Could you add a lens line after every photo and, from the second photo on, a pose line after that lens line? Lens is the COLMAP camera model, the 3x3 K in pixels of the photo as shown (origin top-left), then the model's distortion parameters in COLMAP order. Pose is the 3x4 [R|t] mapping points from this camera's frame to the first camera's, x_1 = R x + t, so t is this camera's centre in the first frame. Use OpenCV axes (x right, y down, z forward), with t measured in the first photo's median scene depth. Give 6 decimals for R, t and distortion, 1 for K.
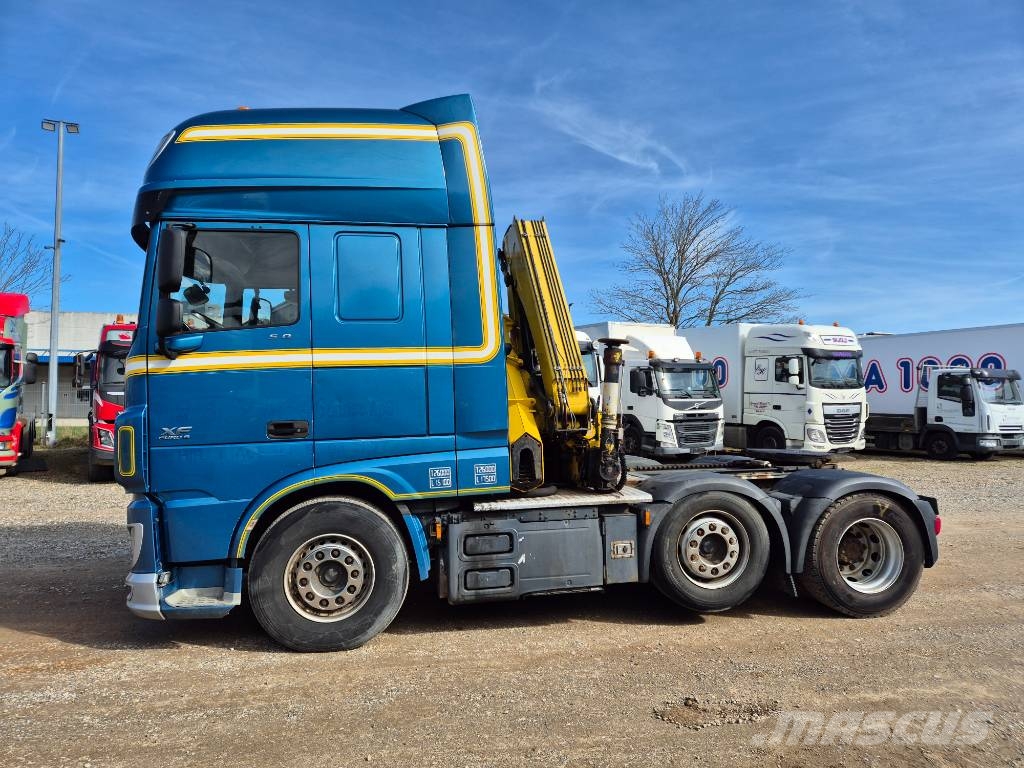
lens RADIAL K [[734.0, 0, 512.0], [0, 734.0, 384.0], [0, 0, 1]] dist [0.083409, -0.085550]
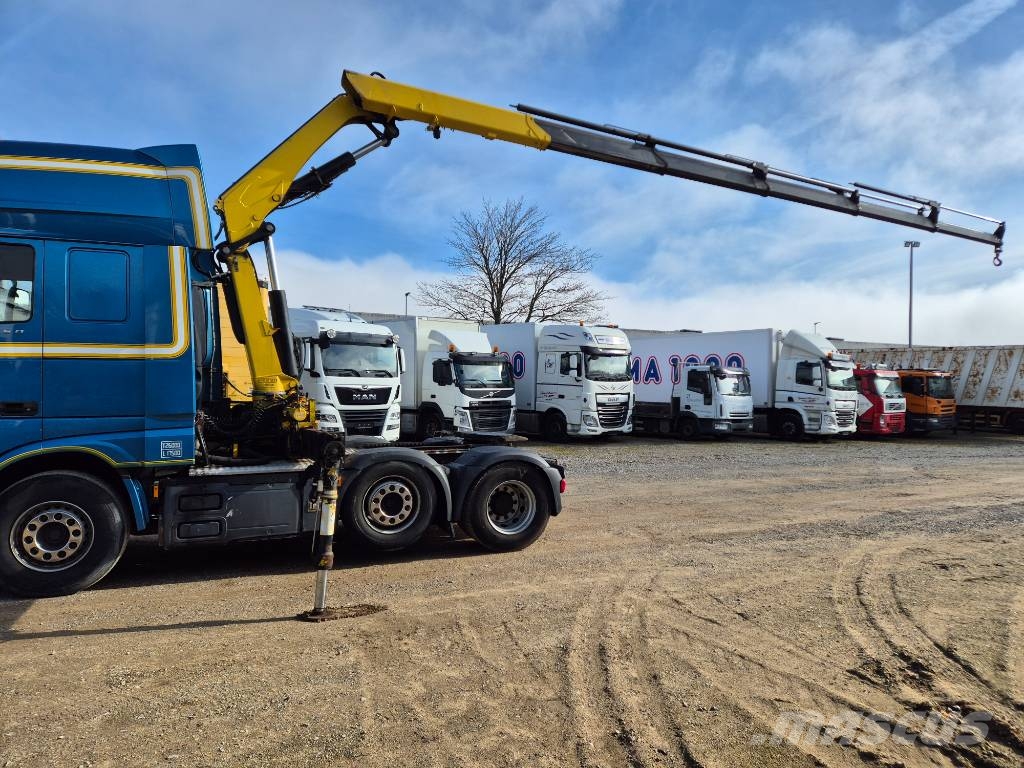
lens RADIAL K [[729.7, 0, 531.1], [0, 729.7, 380.4], [0, 0, 1]] dist [0.085706, -0.088478]
pose [[0.978461, 0.024874, 0.204927, 0.241608], [-0.028320, 0.999502, 0.013900, -0.023177], [-0.204479, -0.019405, 0.978679, -0.329342]]
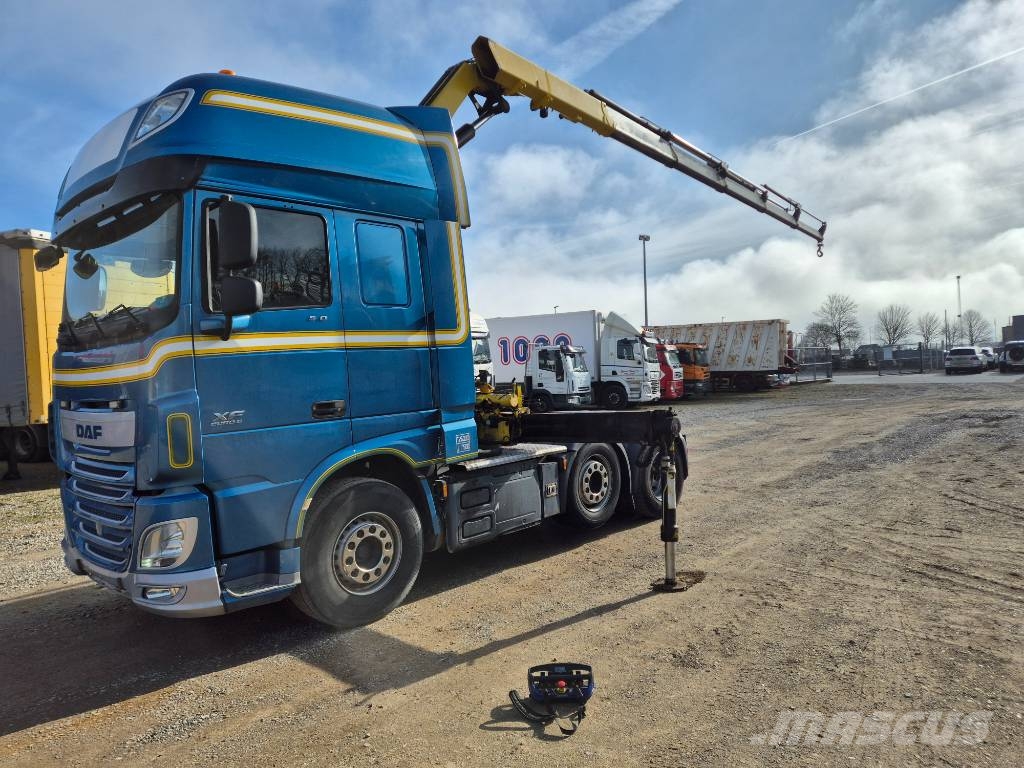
lens RADIAL K [[727.0, 0, 530.3], [0, 727.0, 389.2], [0, 0, 1]] dist [0.076225, -0.079093]
pose [[0.799826, -0.038436, 0.599000, -0.612932], [0.015992, 0.998958, 0.042746, -0.004583], [-0.600019, -0.024610, 0.799607, 0.018165]]
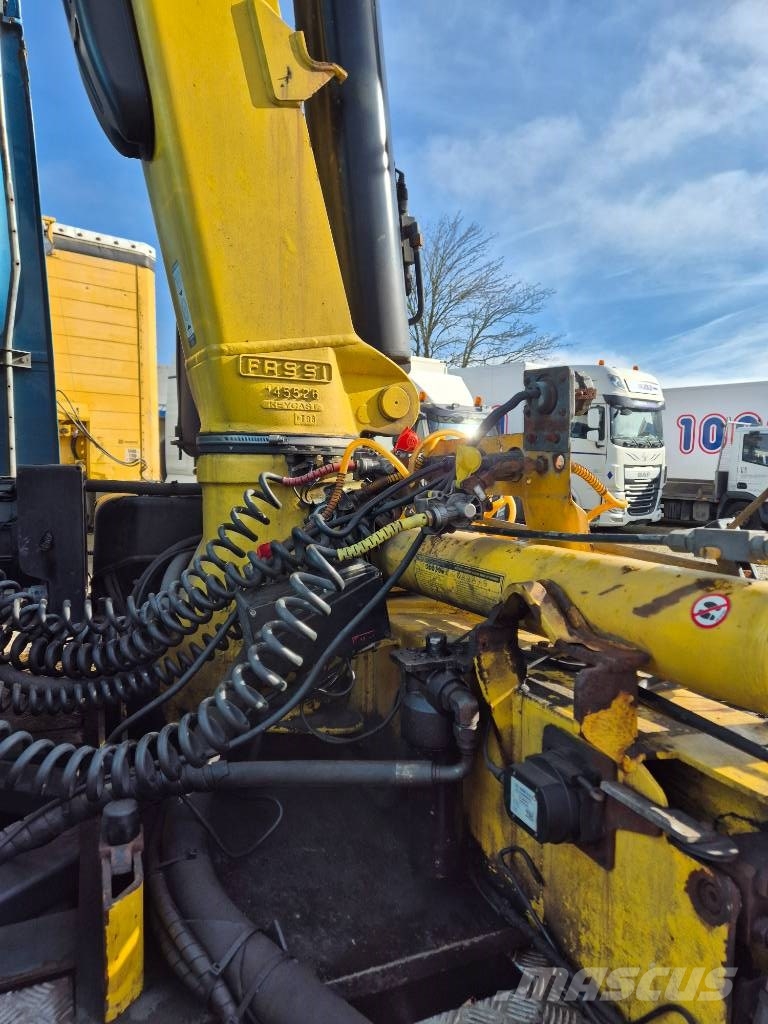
lens RADIAL K [[696.8, 0, 401.3], [0, 696.8, 511.6], [0, 0, 1]] dist [0.144193, -0.065056]
pose [[0.972402, 0.014344, 0.232871, 0.016074], [-0.037630, 0.994683, 0.095862, 0.034843], [-0.230258, -0.101979, 0.967772, 0.931116]]
